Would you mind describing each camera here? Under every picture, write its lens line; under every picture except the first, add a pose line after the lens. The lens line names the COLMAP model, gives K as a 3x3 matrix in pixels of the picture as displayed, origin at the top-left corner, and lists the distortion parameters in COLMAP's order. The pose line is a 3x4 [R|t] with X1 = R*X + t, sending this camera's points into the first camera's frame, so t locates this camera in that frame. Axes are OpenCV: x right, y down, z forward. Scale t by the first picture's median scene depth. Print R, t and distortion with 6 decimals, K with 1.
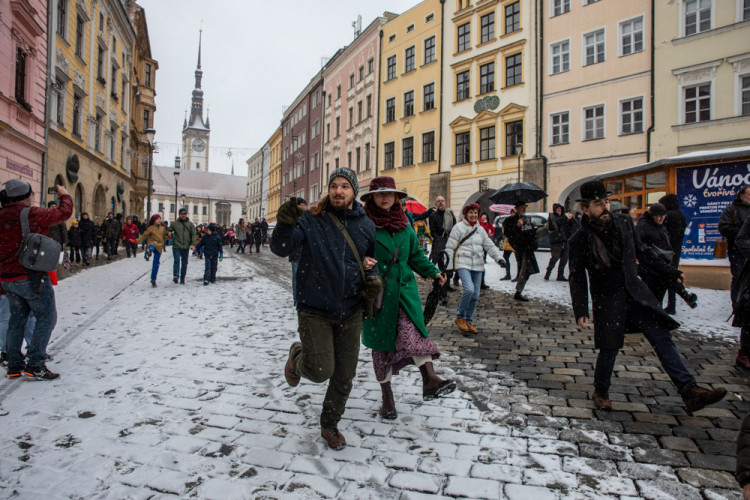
lens RADIAL K [[539.4, 0, 375.0], [0, 539.4, 250.0], [0, 0, 1]] dist [-0.119949, 0.099353]
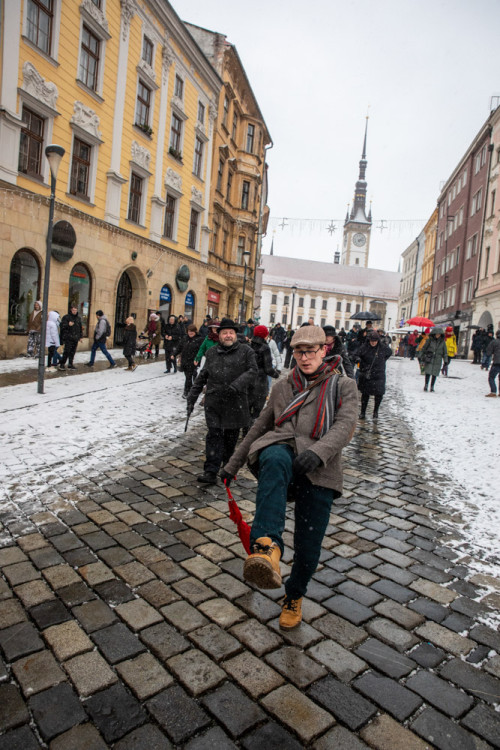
lens RADIAL K [[539.4, 0, 229.0], [0, 539.4, 371.2], [0, 0, 1]] dist [-0.119949, 0.099353]
pose [[0.840769, 0.091358, -0.533630, 0.005762], [-0.069289, 0.995712, 0.061297, -0.012181], [0.536941, -0.014561, 0.843494, 0.161472]]
